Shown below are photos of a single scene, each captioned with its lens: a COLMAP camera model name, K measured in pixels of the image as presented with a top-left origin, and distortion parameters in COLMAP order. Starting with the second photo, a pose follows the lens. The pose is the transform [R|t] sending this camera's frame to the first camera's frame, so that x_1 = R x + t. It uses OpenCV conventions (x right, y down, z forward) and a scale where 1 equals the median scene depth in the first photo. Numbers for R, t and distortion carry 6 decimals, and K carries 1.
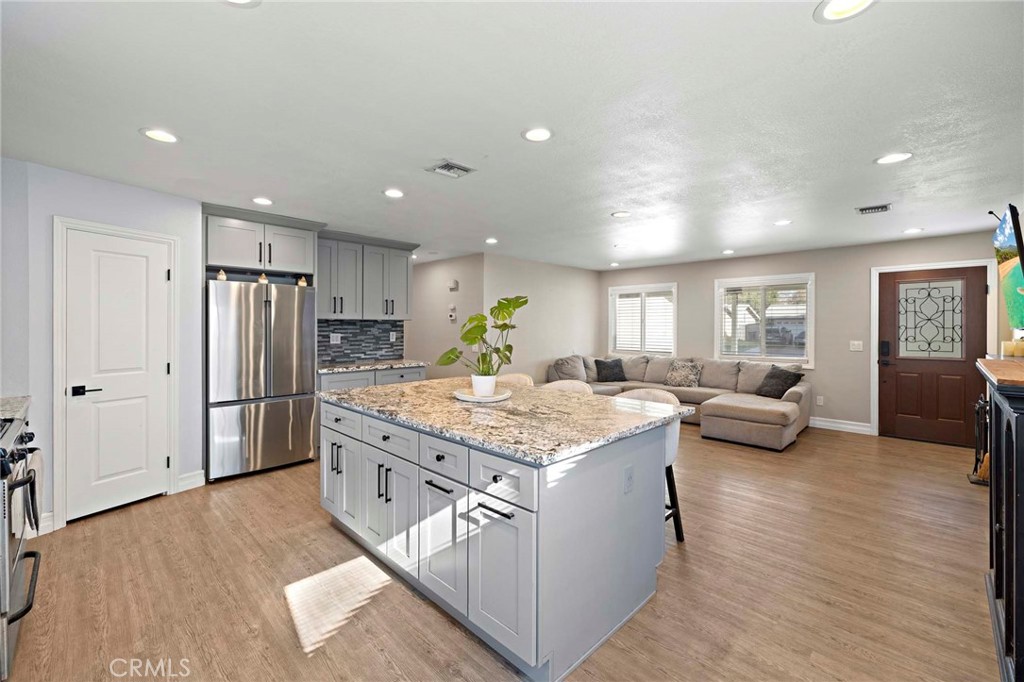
lens RADIAL K [[429.6, 0, 509.9], [0, 429.6, 327.8], [0, 0, 1]] dist [-0.001470, 0.000380]
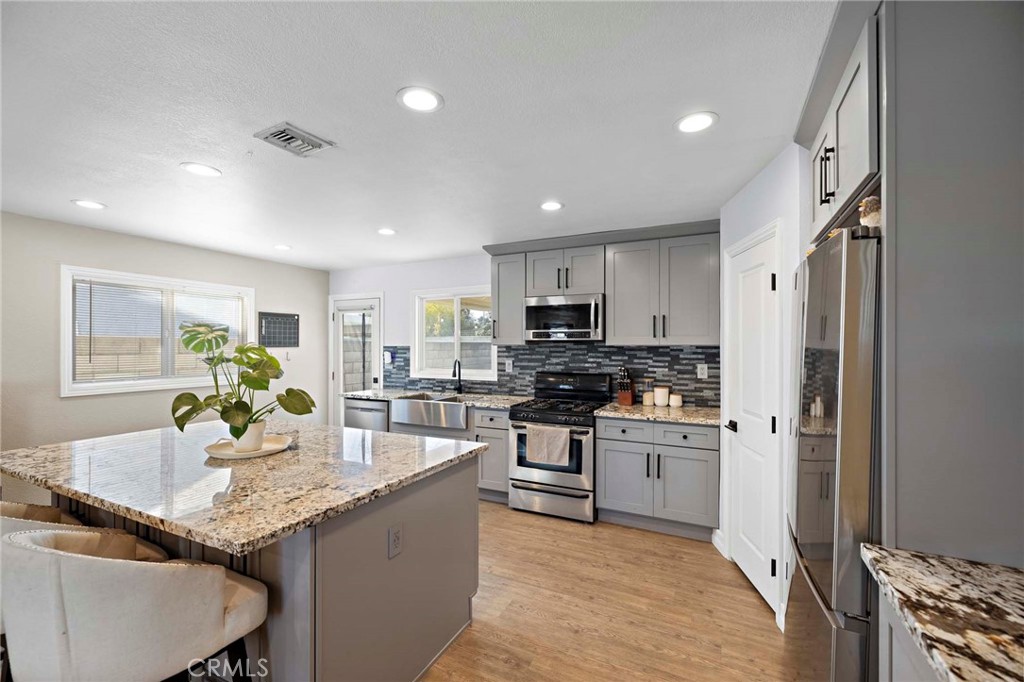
lens RADIAL K [[429.6, 0, 513.1], [0, 429.6, 345.4], [0, 0, 1]] dist [-0.001470, 0.000380]
pose [[-0.947732, -0.003609, -0.319047, -0.201053], [-0.003472, 0.999993, -0.000996, -0.022692], [0.319048, 0.000164, -0.947738, 1.427834]]
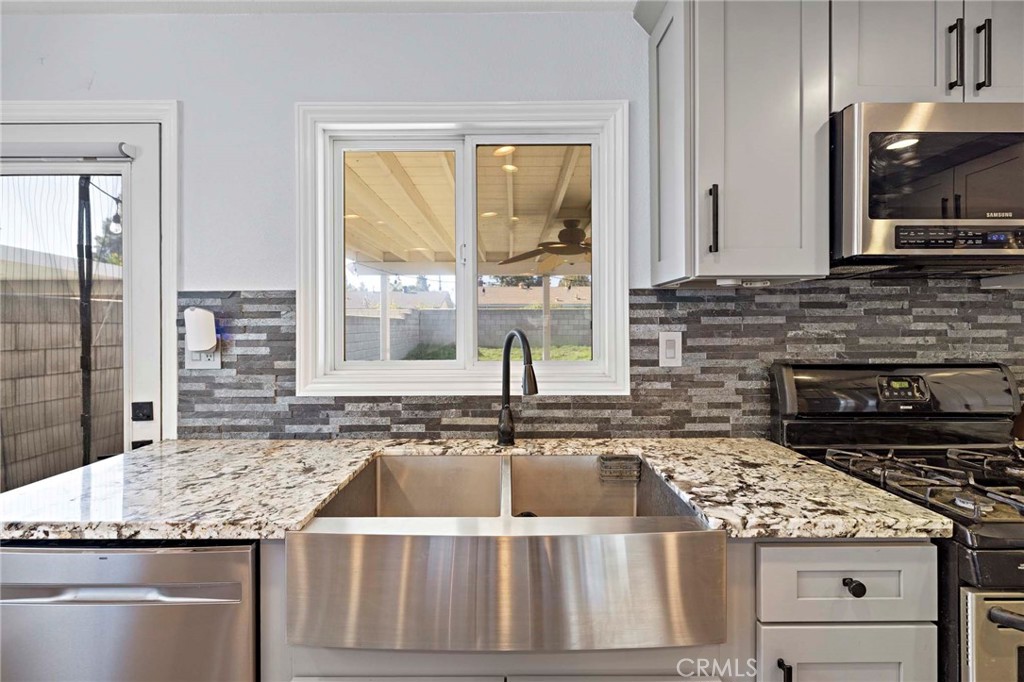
lens RADIAL K [[429.6, 0, 507.4], [0, 429.6, 327.7], [0, 0, 1]] dist [-0.001470, 0.000380]
pose [[-0.709574, 0.002510, -0.704626, -0.182195], [-0.000248, 0.999993, 0.003811, 0.013758], [0.704630, 0.002879, -0.709569, 0.430768]]
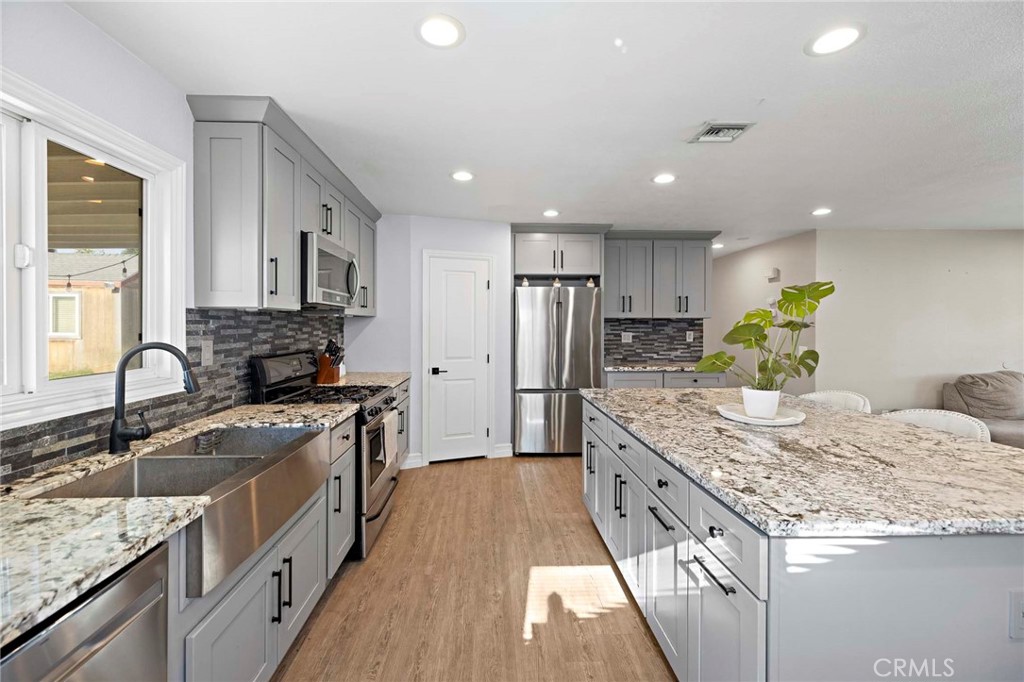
lens RADIAL K [[429.6, 0, 499.9], [0, 429.6, 326.0], [0, 0, 1]] dist [-0.001470, 0.000380]
pose [[0.725449, 0.000830, -0.688276, 0.097732], [-0.001508, 0.999999, -0.000384, -0.000603], [0.688275, 0.001316, 0.725449, 0.098730]]
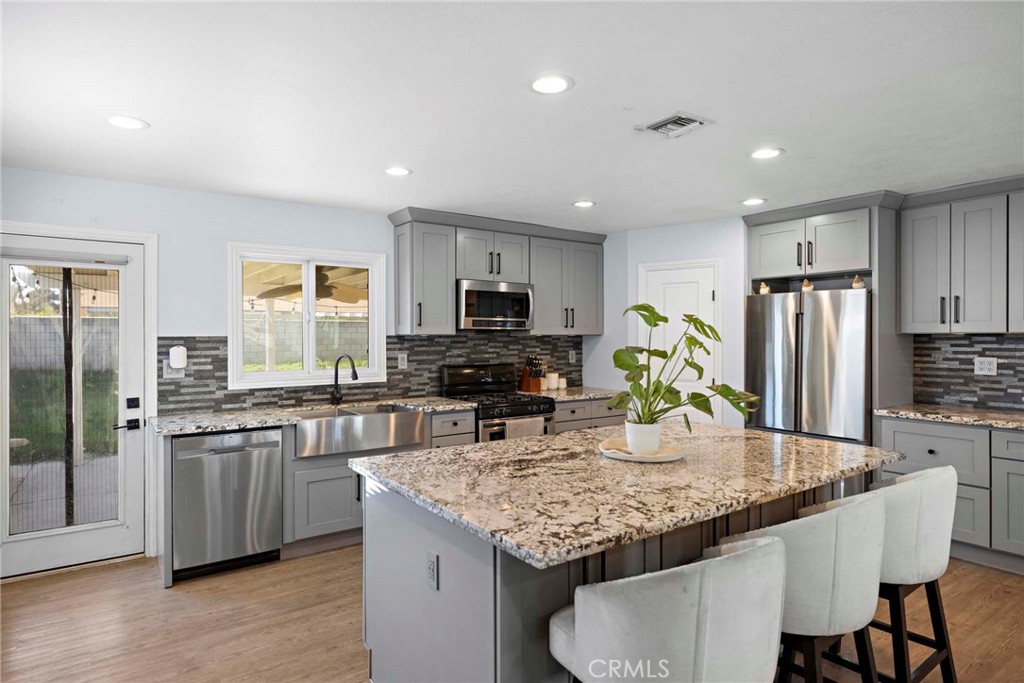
lens RADIAL K [[574.4, 0, 511.5], [0, 574.4, 338.1], [0, 0, 1]] dist [0.003180, -0.000818]
pose [[-0.168291, 0.002513, -0.985734, 0.663556], [-0.000414, 0.999996, 0.002620, -0.020323], [0.985737, 0.000849, -0.168290, 0.712635]]
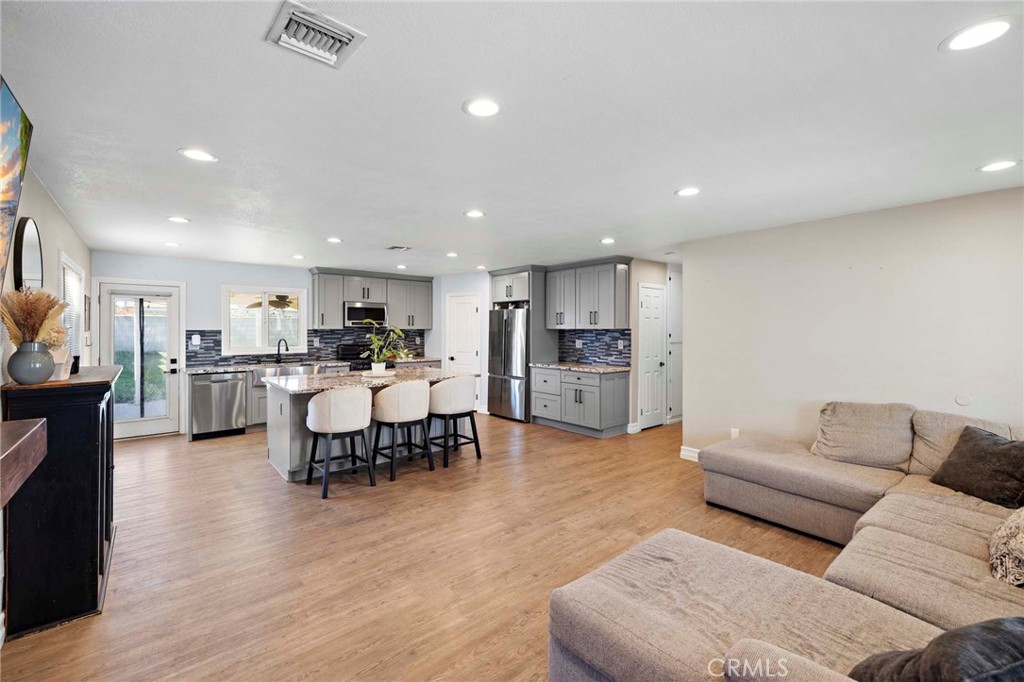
lens RADIAL K [[429.6, 0, 505.3], [0, 429.6, 329.1], [0, 0, 1]] dist [-0.001470, 0.000380]
pose [[-0.089977, -0.000007, -0.995944, 1.276284], [-0.002132, 0.999998, 0.000186, -0.026869], [0.995942, 0.002140, -0.089977, 1.275123]]
